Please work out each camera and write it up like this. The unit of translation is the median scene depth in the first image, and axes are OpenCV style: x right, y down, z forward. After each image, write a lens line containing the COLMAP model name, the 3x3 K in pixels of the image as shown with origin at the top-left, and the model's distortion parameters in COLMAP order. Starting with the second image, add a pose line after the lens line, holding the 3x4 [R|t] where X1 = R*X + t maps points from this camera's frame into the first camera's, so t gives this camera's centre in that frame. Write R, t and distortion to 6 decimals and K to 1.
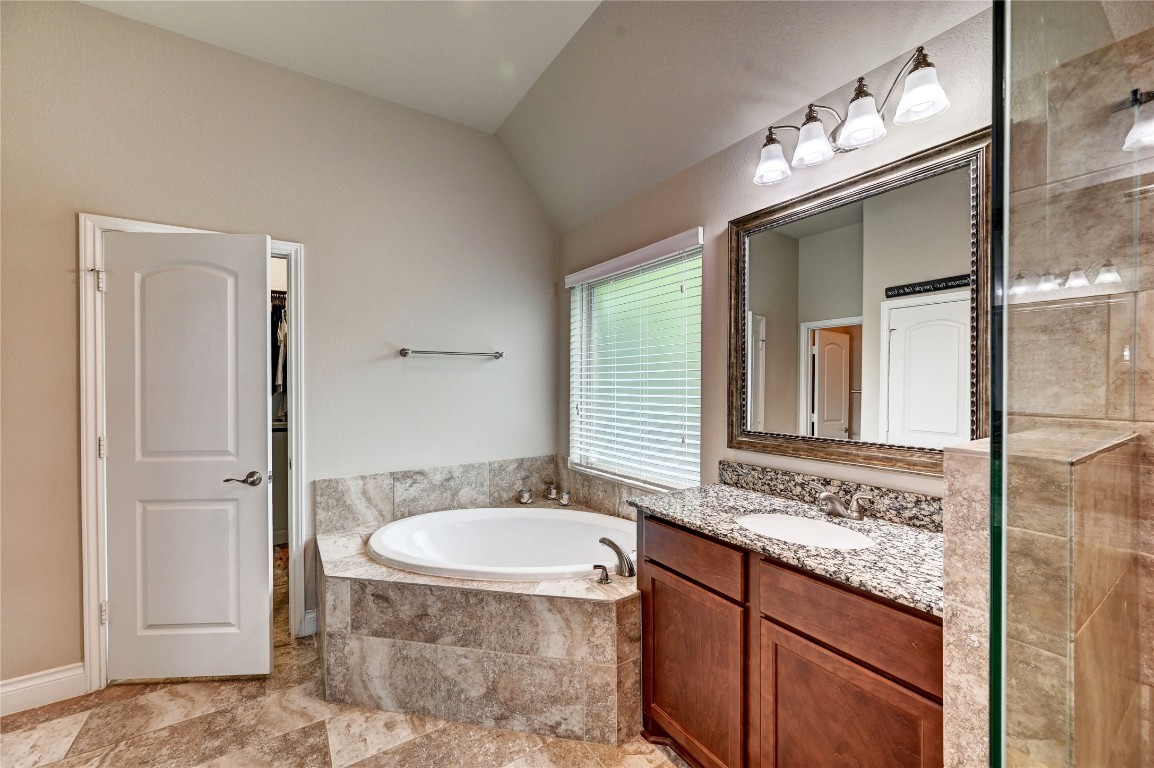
lens RADIAL K [[452.6, 0, 579.9], [0, 452.6, 384.9], [0, 0, 1]] dist [-0.003821, 0.000431]
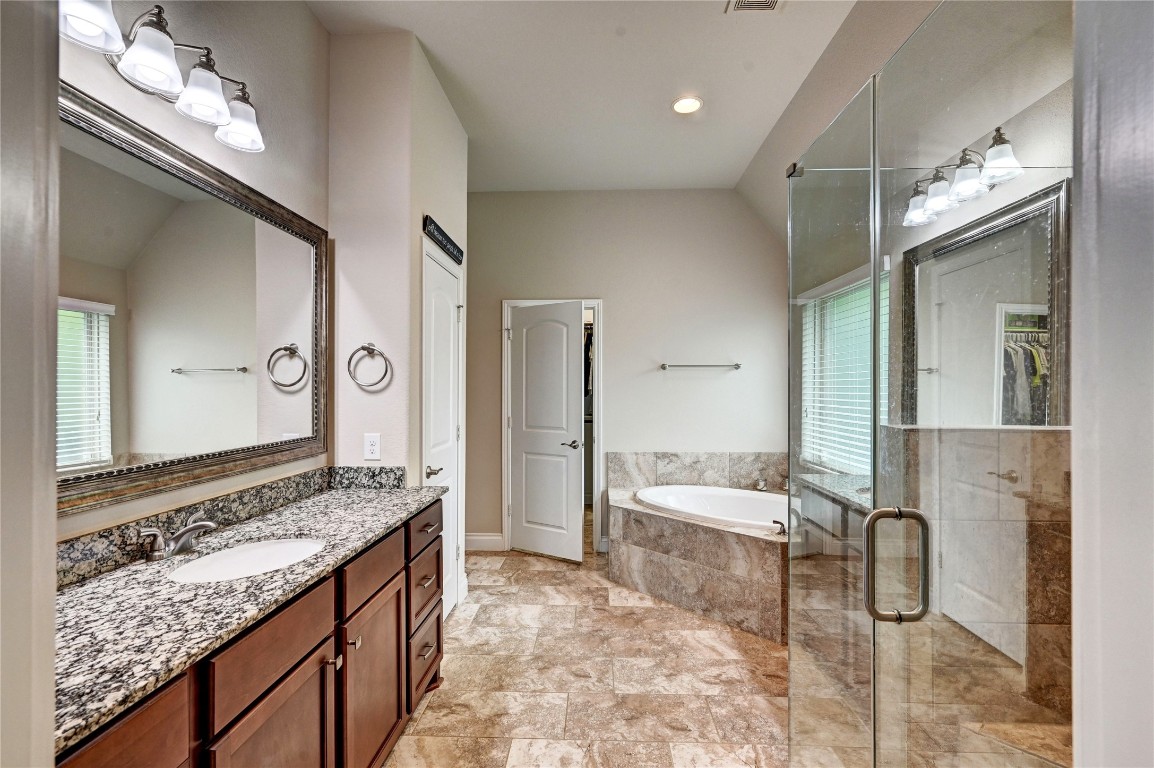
lens RADIAL K [[541.3, 0, 578.4], [0, 541.3, 388.1], [0, 0, 1]] dist [0.000755, 0.000032]
pose [[0.813771, 0.003354, -0.581176, 0.473165], [-0.006093, 0.999978, -0.002760, 0.000734], [0.581153, 0.005787, 0.813773, -0.653876]]
